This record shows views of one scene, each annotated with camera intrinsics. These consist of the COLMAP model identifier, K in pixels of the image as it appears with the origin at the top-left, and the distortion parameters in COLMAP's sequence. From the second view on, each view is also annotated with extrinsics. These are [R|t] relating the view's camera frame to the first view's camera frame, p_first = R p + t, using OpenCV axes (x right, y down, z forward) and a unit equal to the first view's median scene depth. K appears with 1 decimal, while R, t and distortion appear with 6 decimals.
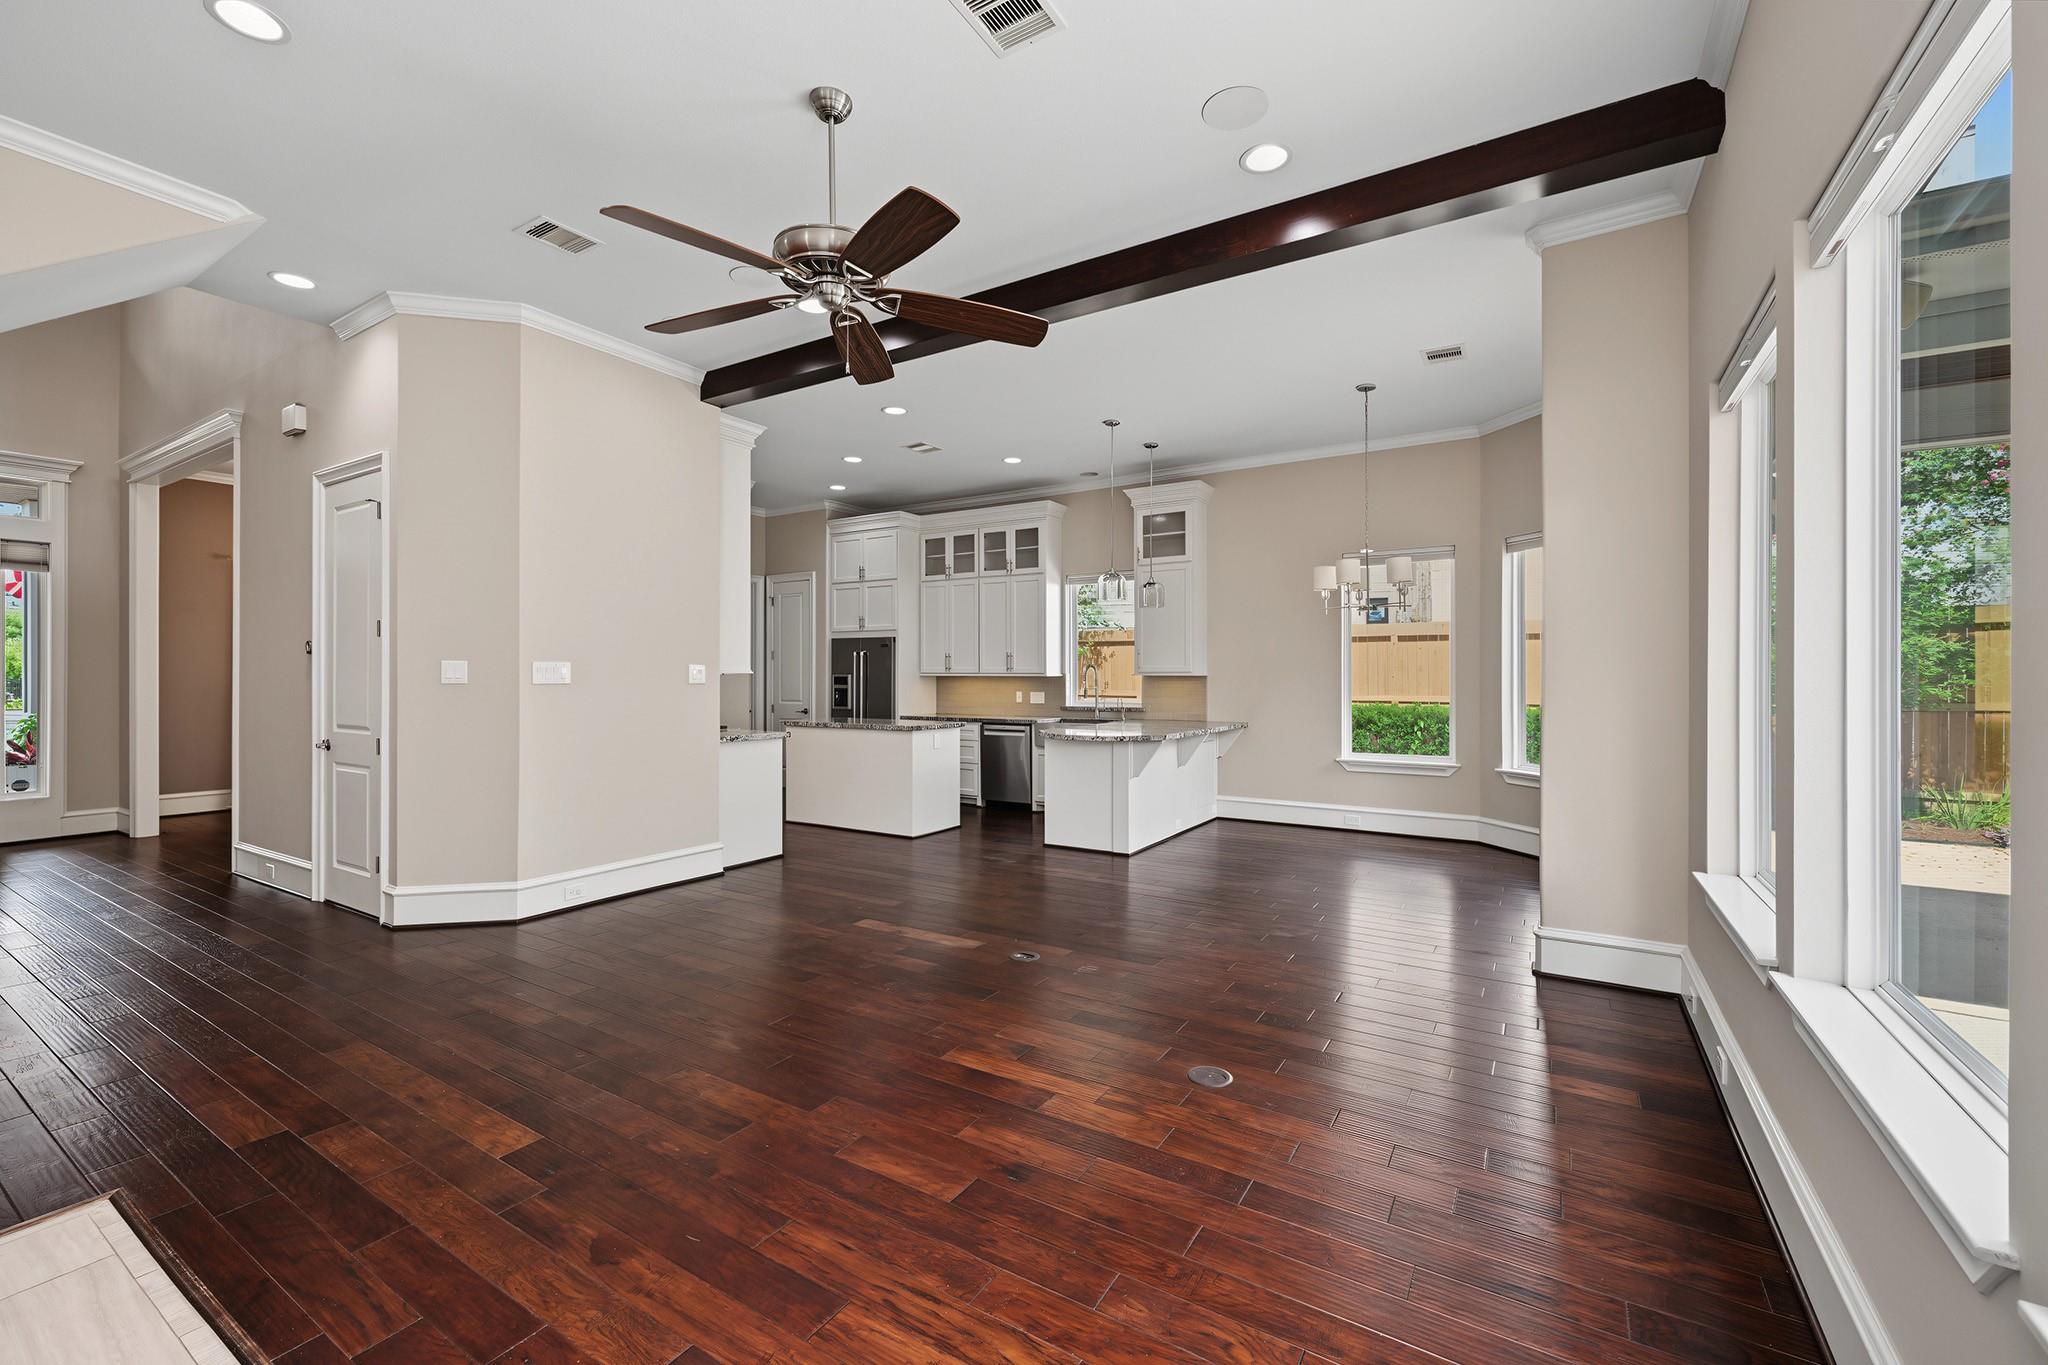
lens RADIAL K [[855.7, 0, 1019.5], [0, 855.7, 666.4], [0, 0, 1]] dist [-0.009707, 0.001726]
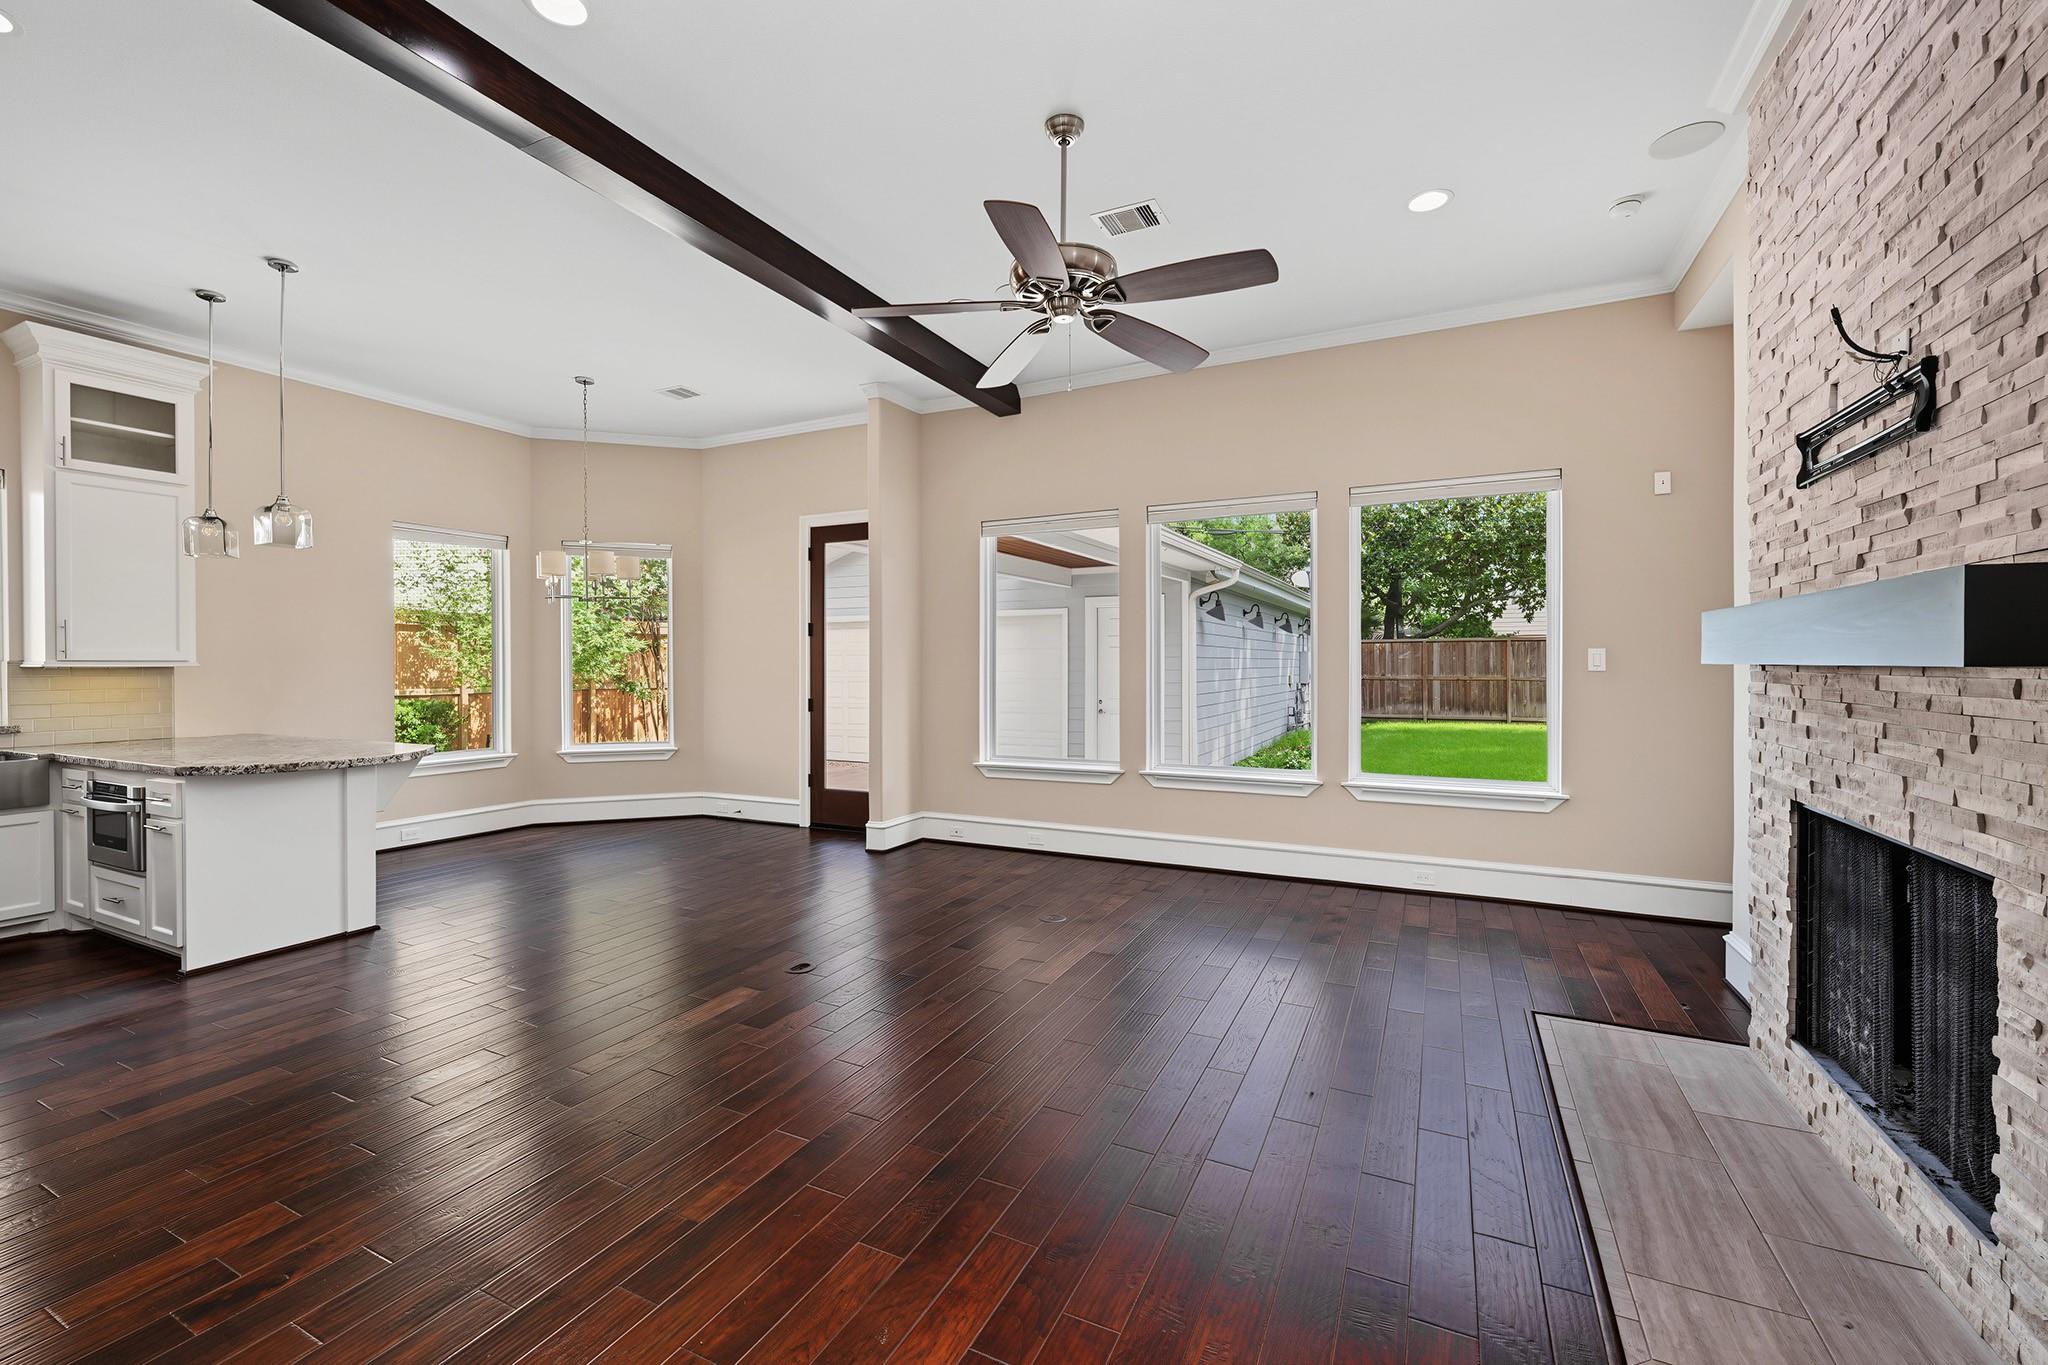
lens RADIAL K [[855.7, 0, 1020.5], [0, 855.7, 666.8], [0, 0, 1]] dist [-0.009707, 0.001726]
pose [[-0.095523, -0.003450, 0.995421, -0.429345], [-0.010065, 0.999946, 0.002500, 0.003163], [-0.995376, -0.009780, -0.095553, 0.390151]]
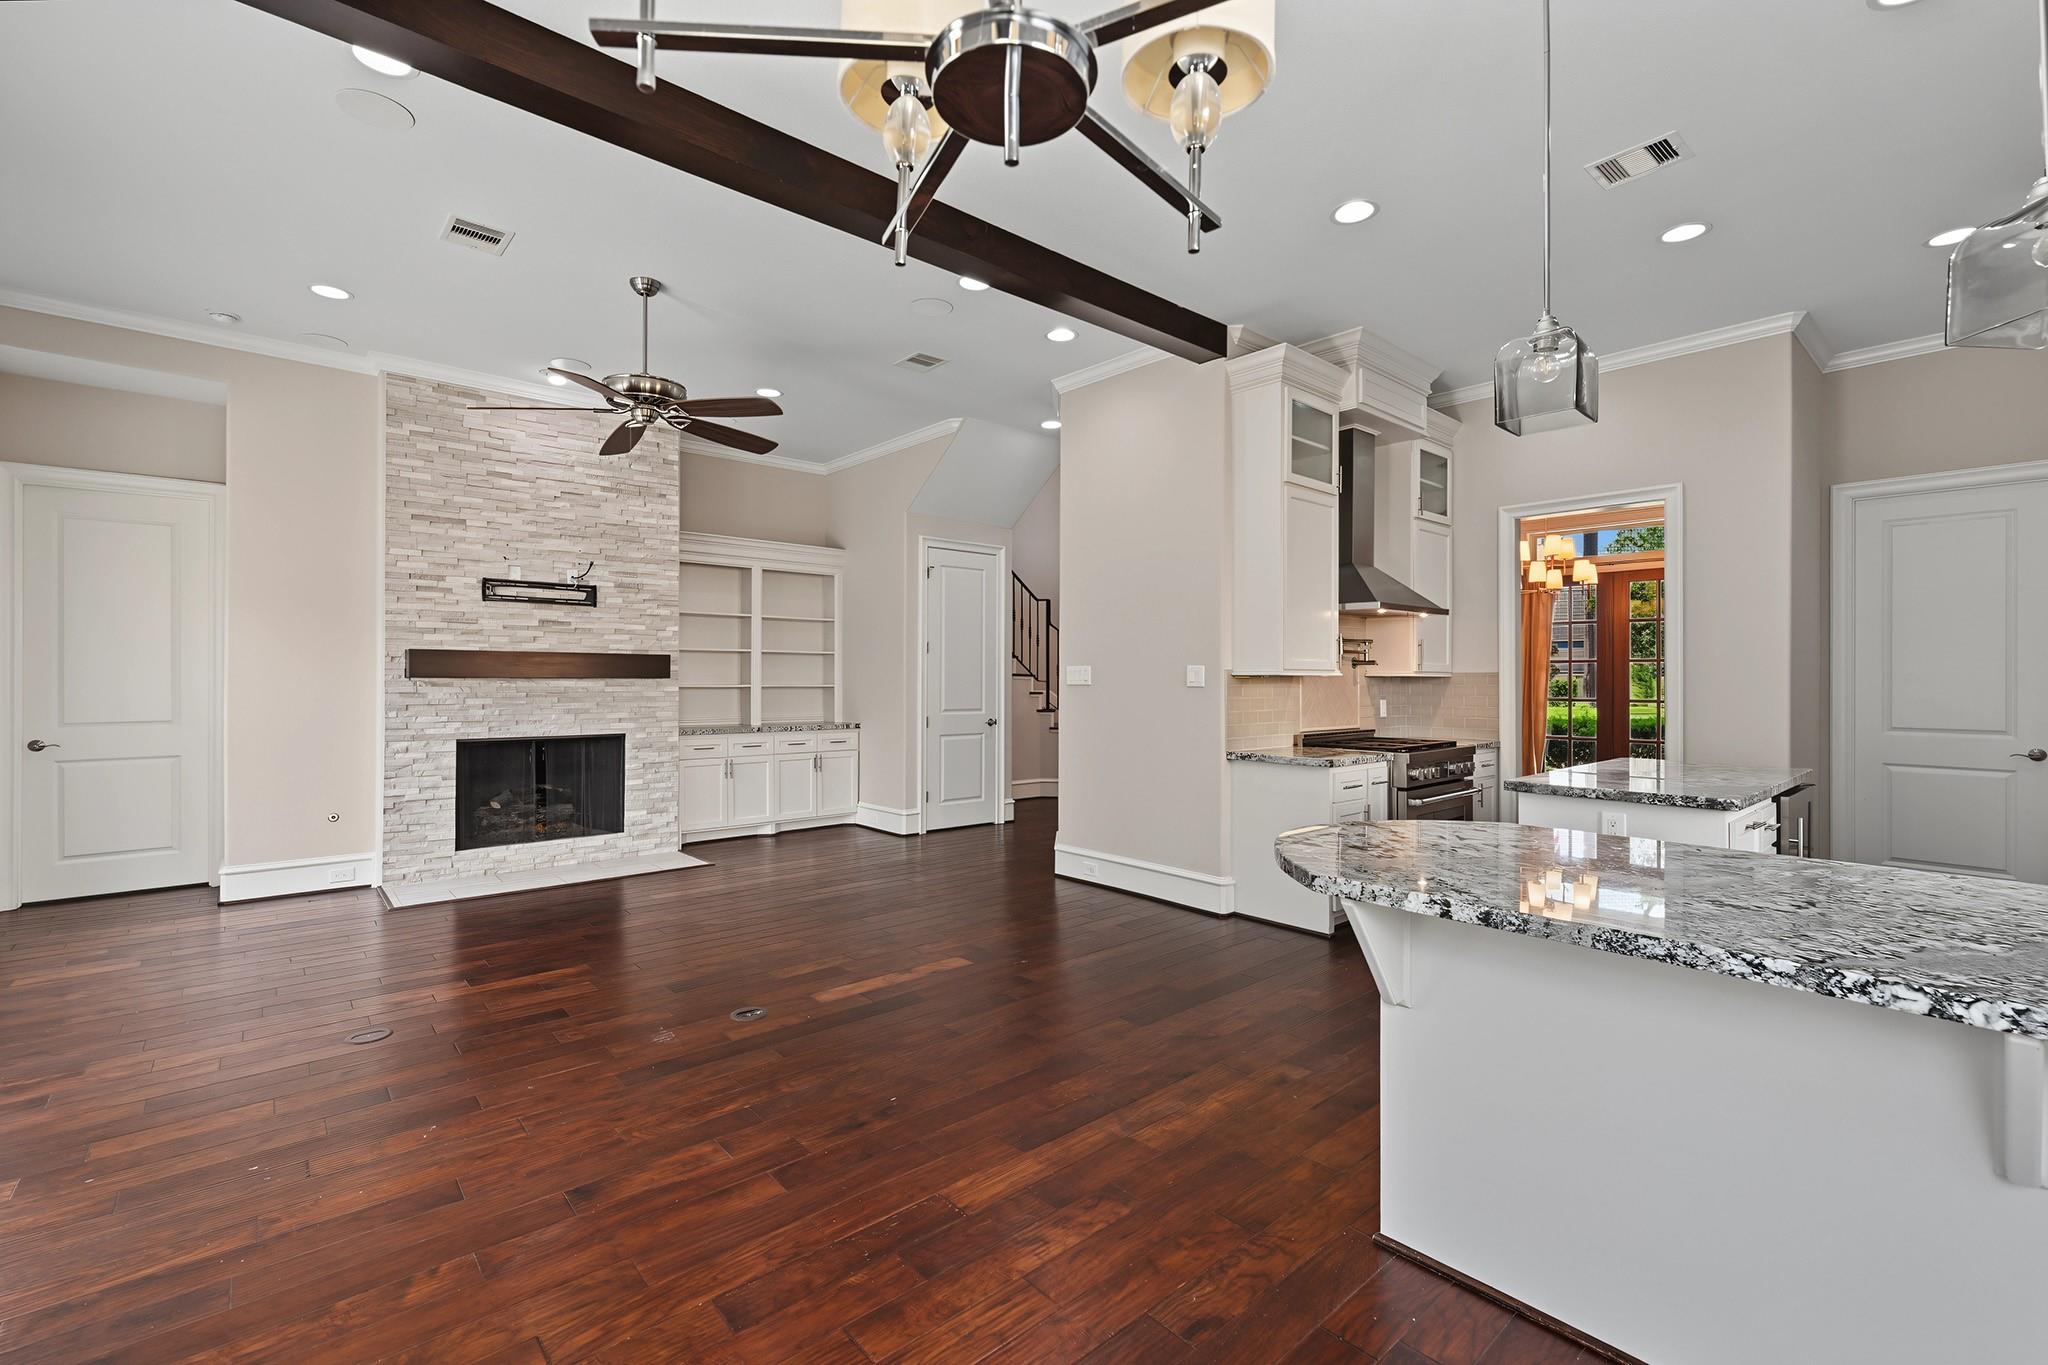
lens RADIAL K [[855.7, 0, 1008.0], [0, 855.7, 681.3], [0, 0, 1]] dist [-0.009707, 0.001726]
pose [[-0.294580, 0.001765, -0.955625, 0.330160], [0.010170, 0.999947, -0.001288, 0.008245], [0.955573, -0.010098, -0.294582, 0.678468]]
